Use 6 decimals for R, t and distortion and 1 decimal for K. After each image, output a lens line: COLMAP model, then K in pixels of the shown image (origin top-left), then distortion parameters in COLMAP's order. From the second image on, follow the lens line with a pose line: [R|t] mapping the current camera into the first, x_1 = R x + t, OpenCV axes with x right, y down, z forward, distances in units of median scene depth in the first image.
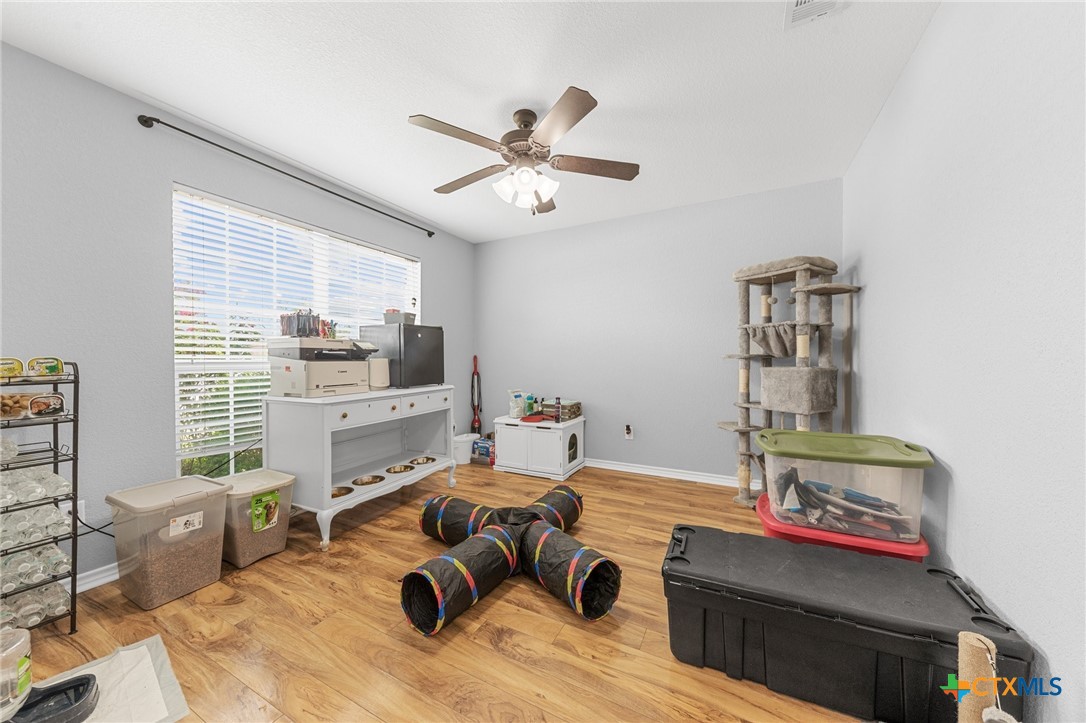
lens RADIAL K [[377.8, 0, 545.3], [0, 377.8, 361.5], [0, 0, 1]] dist [0.001109, 0.000107]
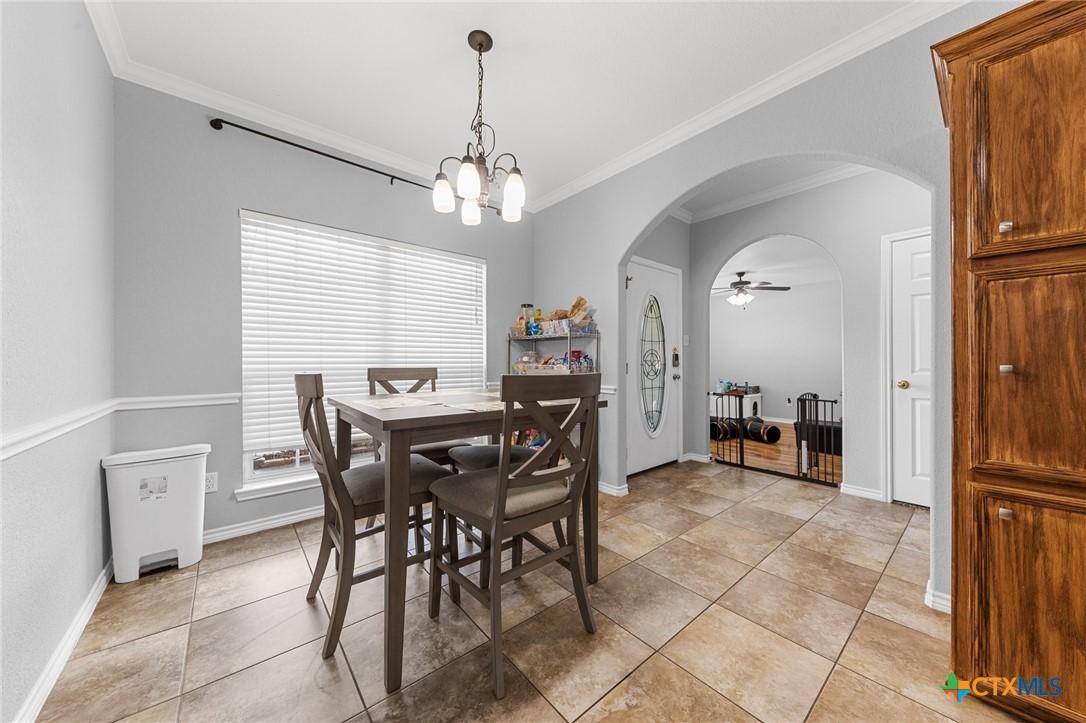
lens RADIAL K [[377.8, 0, 542.1], [0, 377.8, 359.2], [0, 0, 1]] dist [0.001109, 0.000107]
pose [[0.922804, 0.002771, -0.385259, -0.186589], [-0.005942, 0.999958, -0.007040, -0.003309], [0.385224, 0.008786, 0.922781, -1.188785]]
